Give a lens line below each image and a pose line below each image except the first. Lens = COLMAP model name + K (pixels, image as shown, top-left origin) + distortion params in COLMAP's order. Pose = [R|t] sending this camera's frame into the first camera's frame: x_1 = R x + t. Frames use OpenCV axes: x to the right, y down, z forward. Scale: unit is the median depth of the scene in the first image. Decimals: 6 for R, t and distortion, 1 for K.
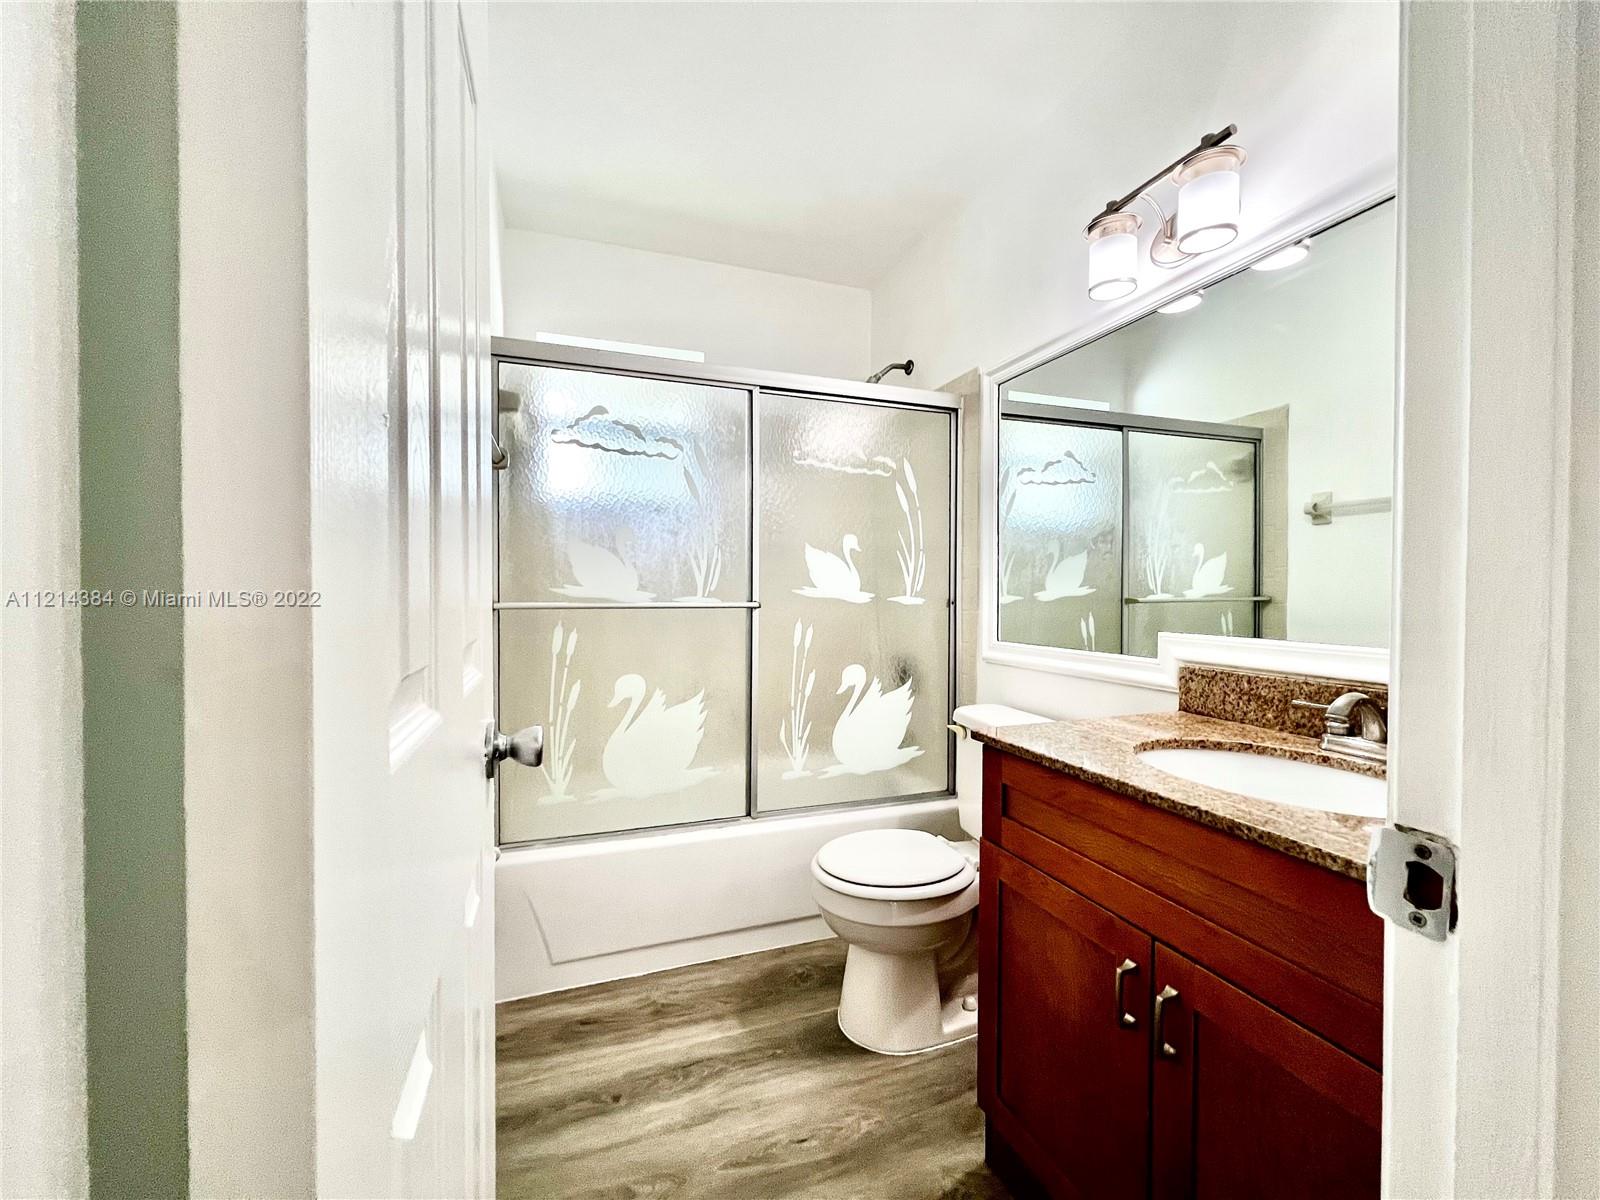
lens RADIAL K [[643.8, 0, 801.3], [0, 643.8, 600.7], [0, 0, 1]] dist [-0.001164, 0.000951]
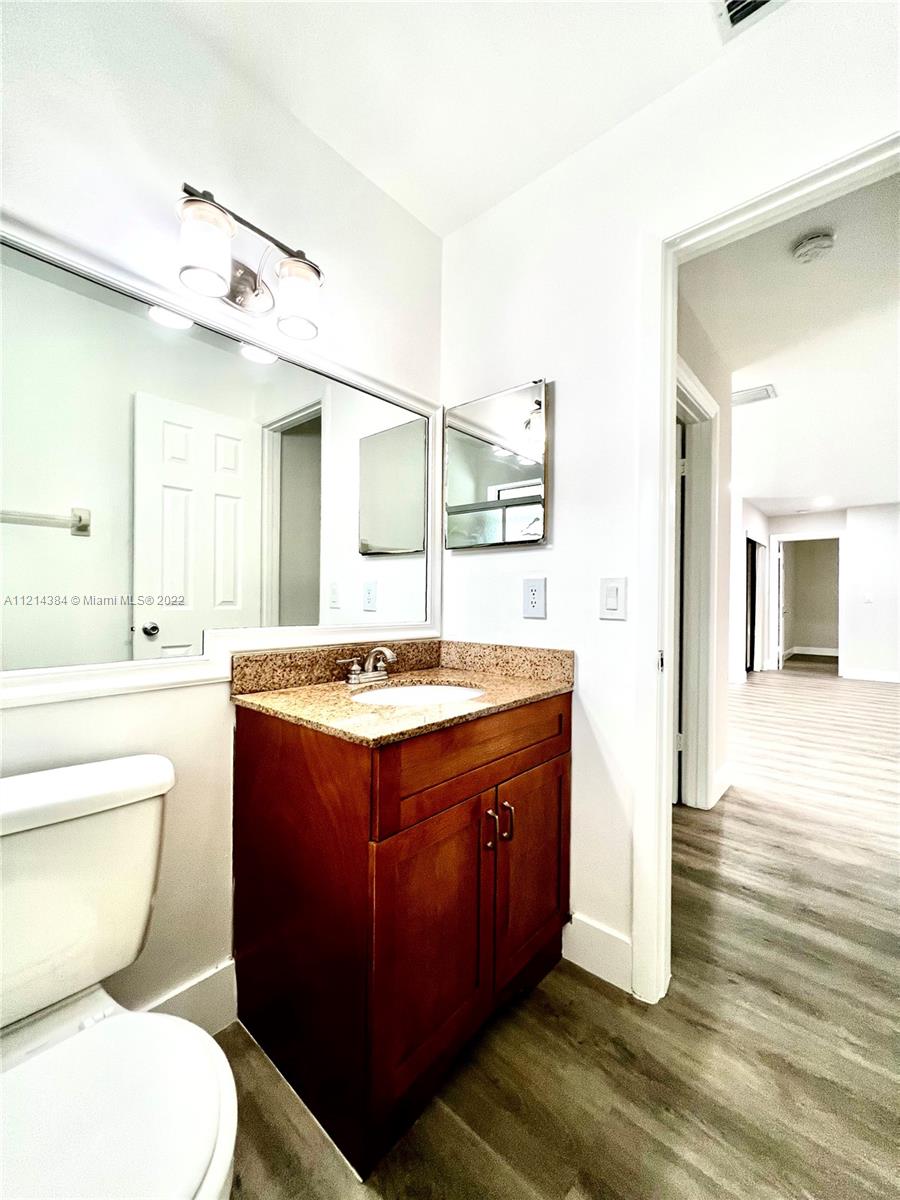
lens RADIAL K [[482.5, 0, 450.3], [0, 482.5, 597.7], [0, 0, 1]] dist [-0.000720, 0.000443]
pose [[-0.479441, -0.003687, 0.877567, -0.400999], [0.001815, 0.999985, 0.005193, -0.009298], [-0.877572, 0.004083, -0.479427, 1.213368]]
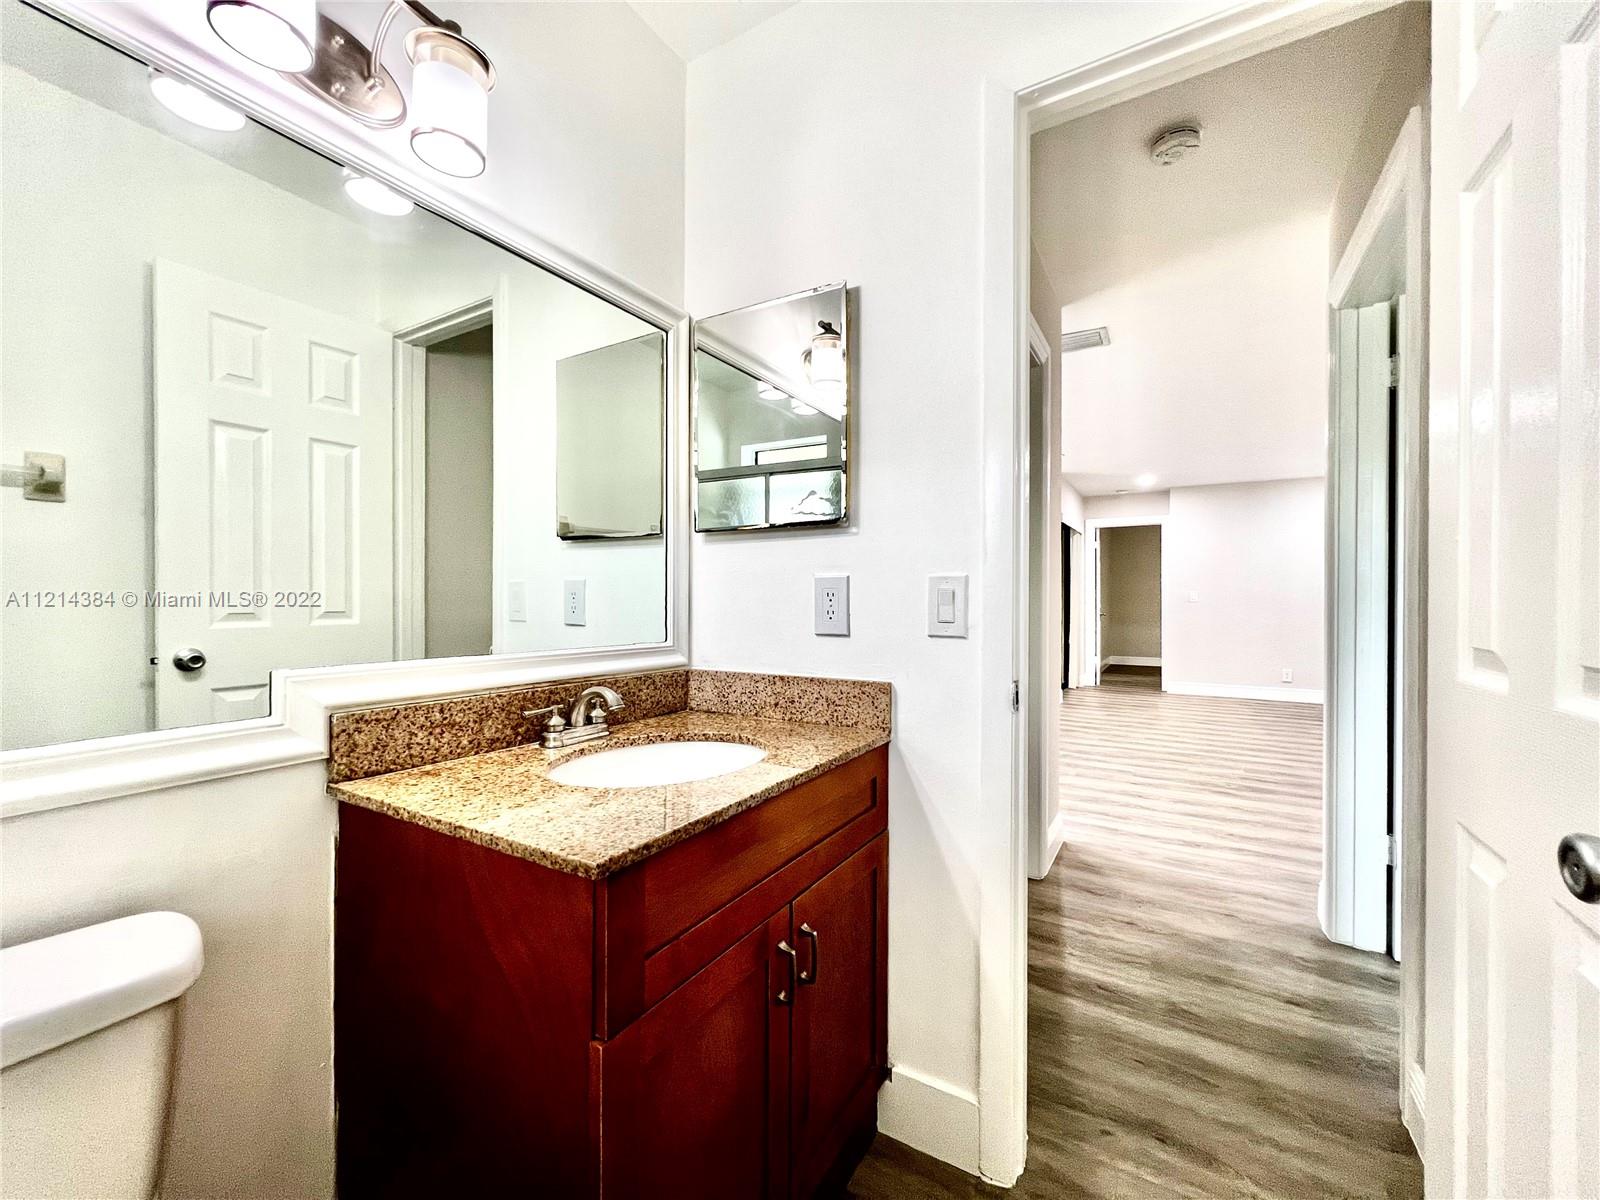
lens RADIAL K [[643.3, 0, 800.1], [0, 643.3, 601.5], [0, 0, 1]] dist [-0.000720, 0.000443]
pose [[-0.630701, -0.004394, 0.776014, -0.251256], [0.007357, 0.999905, 0.011641, -0.022573], [-0.775991, 0.013051, -0.630609, 1.178841]]
